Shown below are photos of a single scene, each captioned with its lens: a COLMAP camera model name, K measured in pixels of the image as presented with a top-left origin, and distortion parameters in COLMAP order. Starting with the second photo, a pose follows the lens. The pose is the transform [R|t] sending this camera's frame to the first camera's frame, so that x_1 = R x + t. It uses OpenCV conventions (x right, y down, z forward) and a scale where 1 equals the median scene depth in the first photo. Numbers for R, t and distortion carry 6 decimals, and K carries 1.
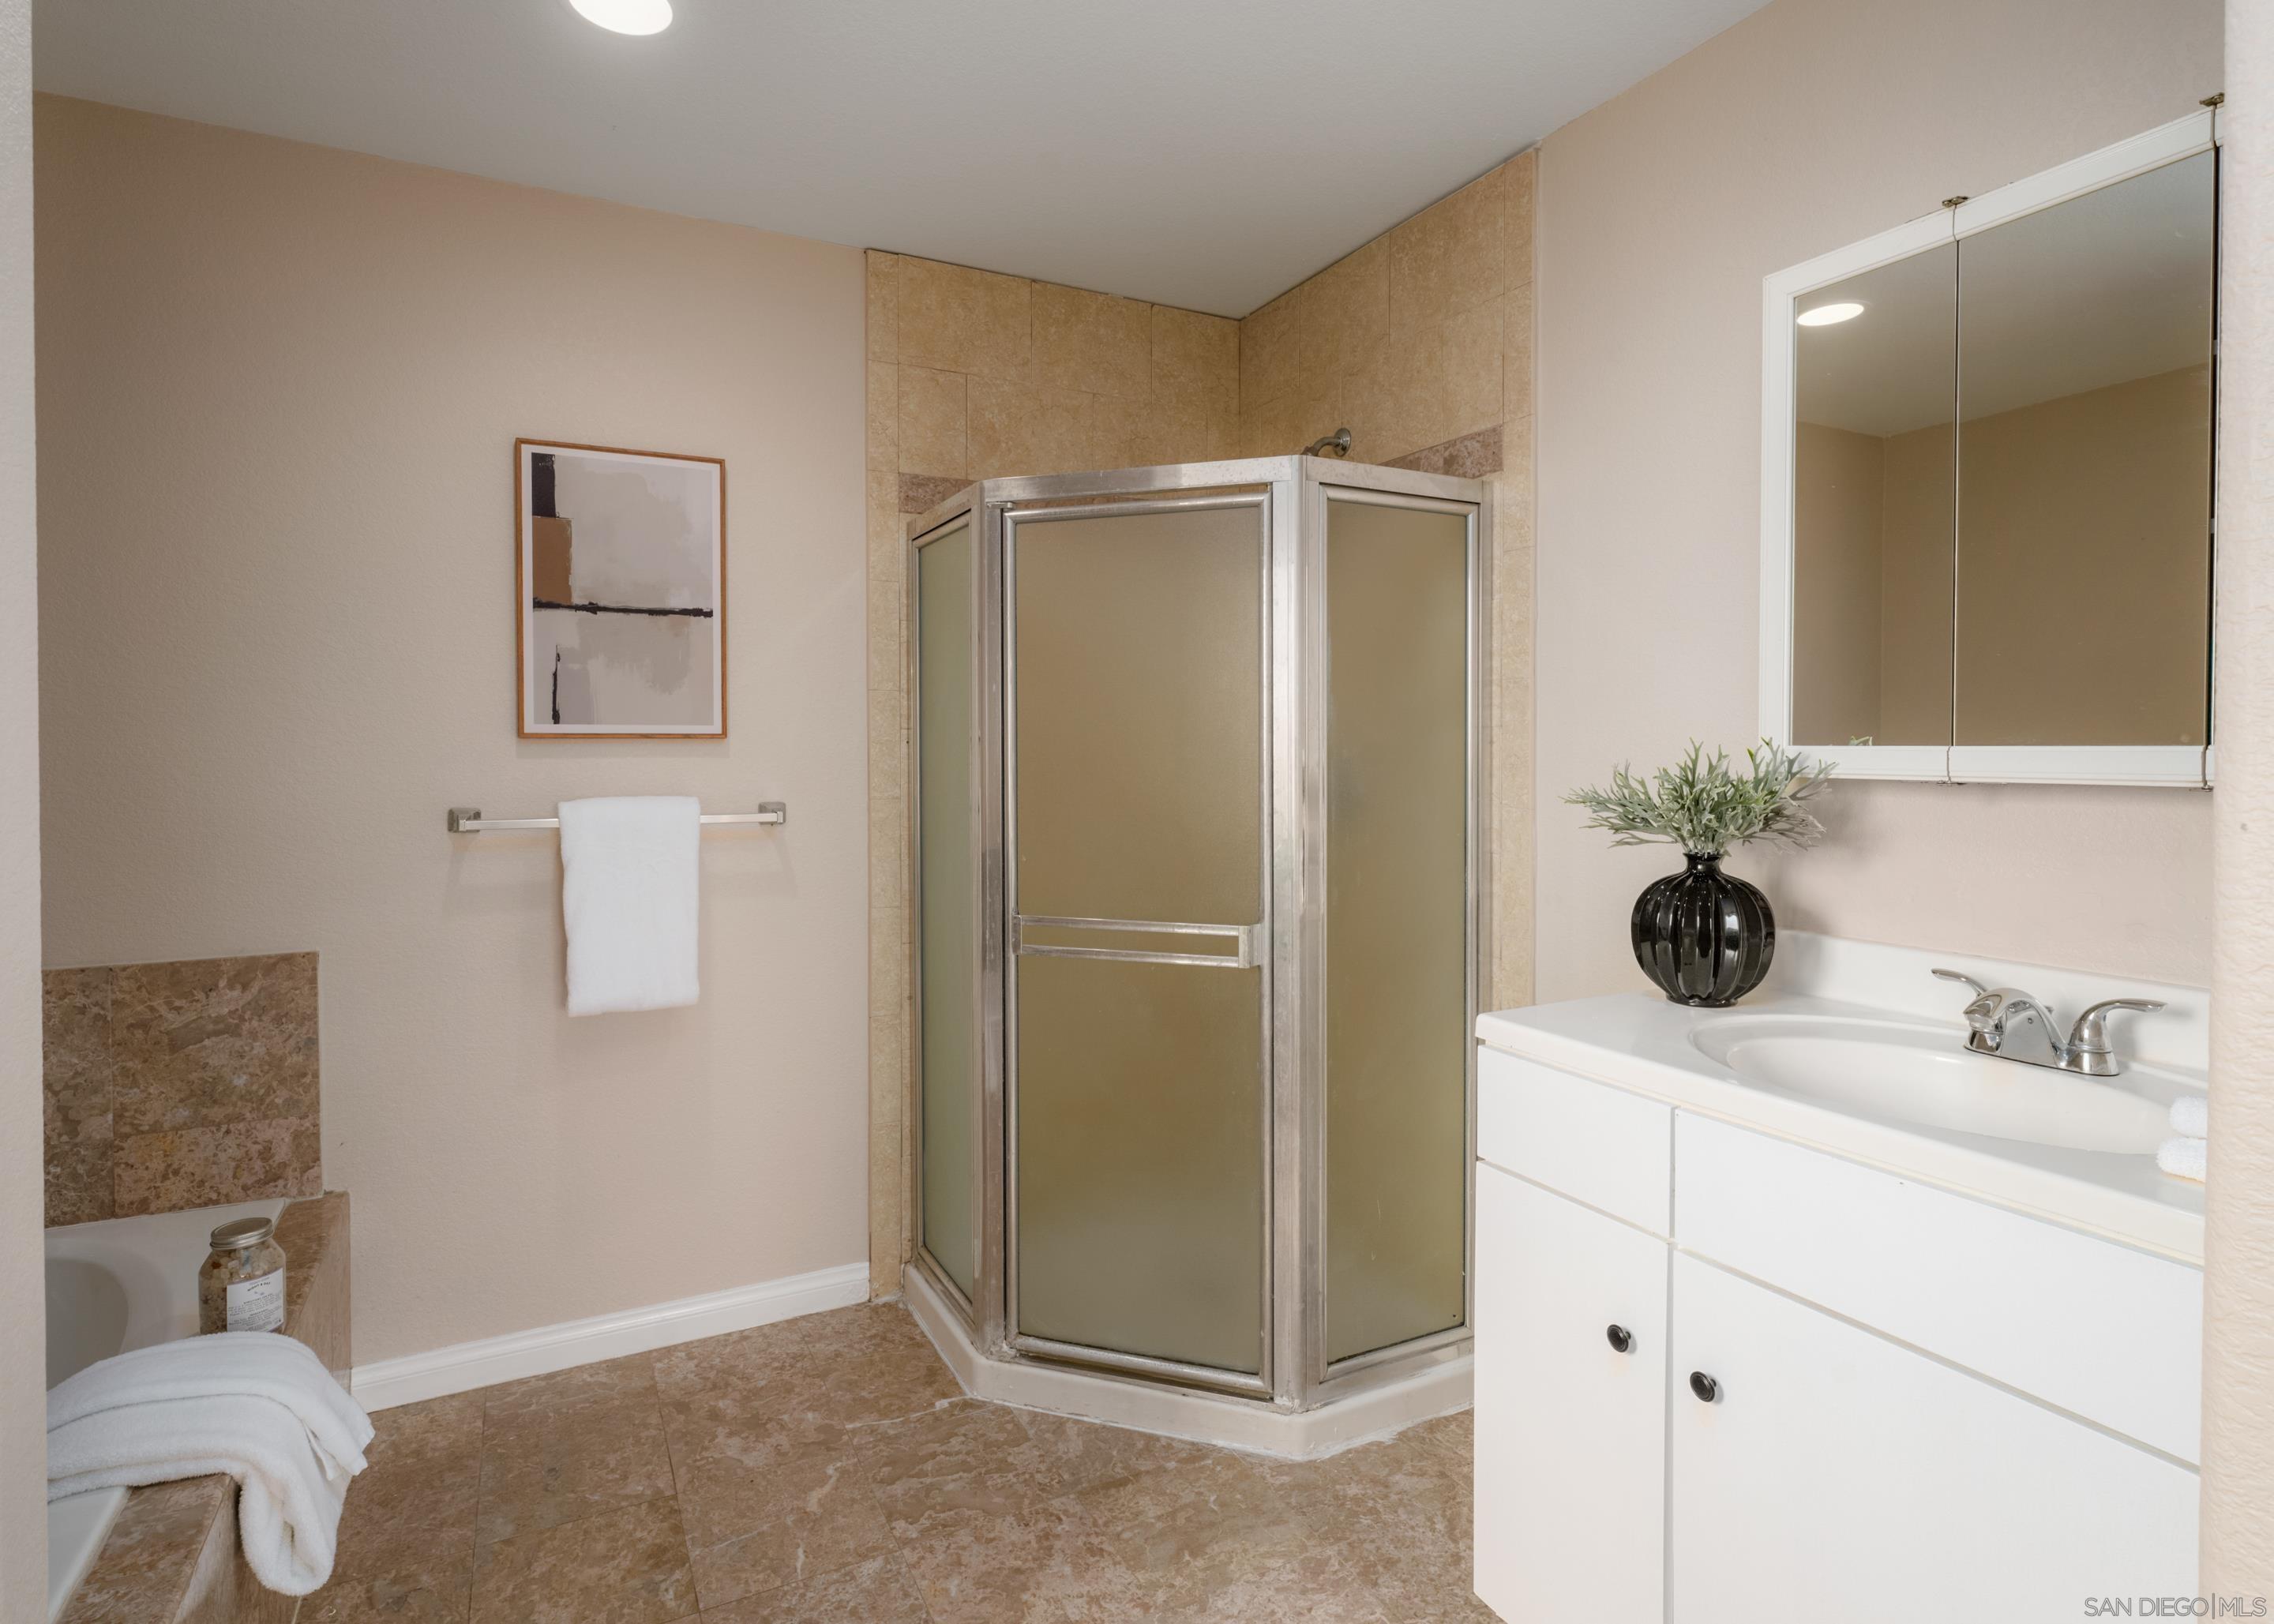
lens RADIAL K [[1216.1, 0, 1158.8], [0, 1216.1, 778.7], [0, 0, 1]] dist [-0.001679, -0.000392]
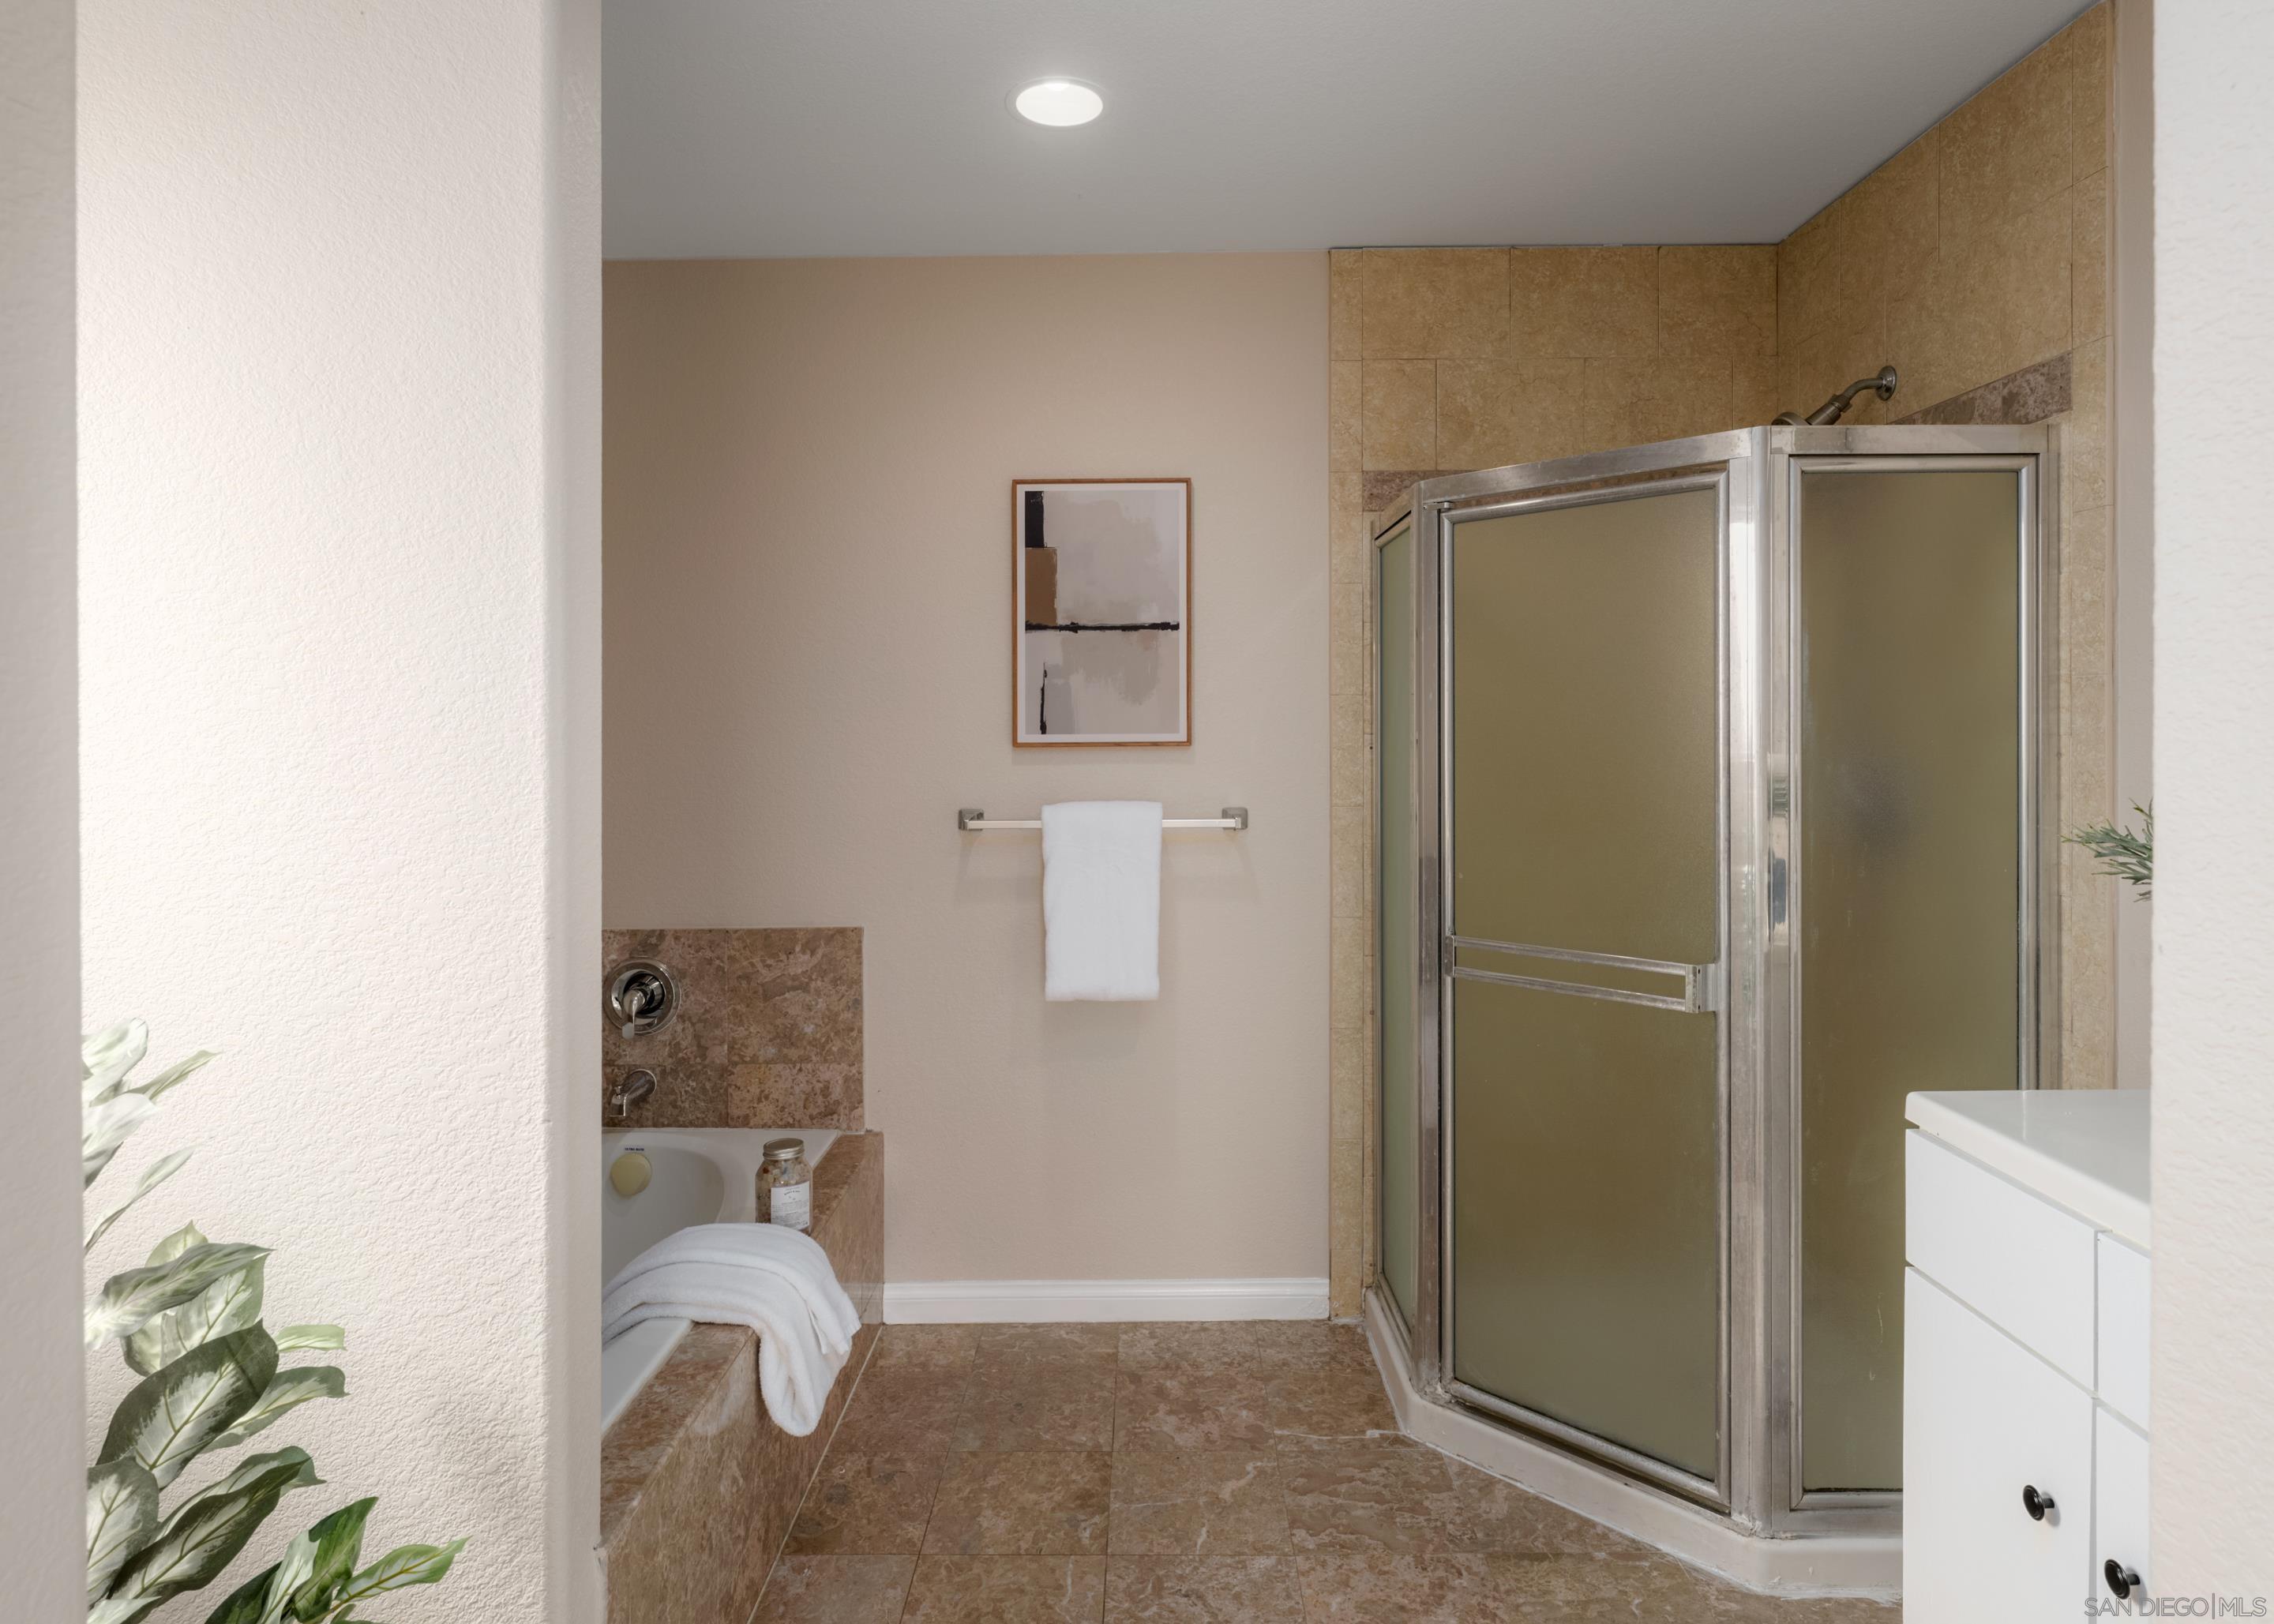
lens RADIAL K [[1400.9, 0, 1142.4], [0, 1400.9, 741.2], [0, 0, 1]] dist [-0.003601, -0.000080]
pose [[0.881672, 0.001385, -0.471860, 0.186790], [-0.006969, 0.999925, -0.010087, -0.026682], [0.471811, 0.012182, 0.881616, -0.080719]]
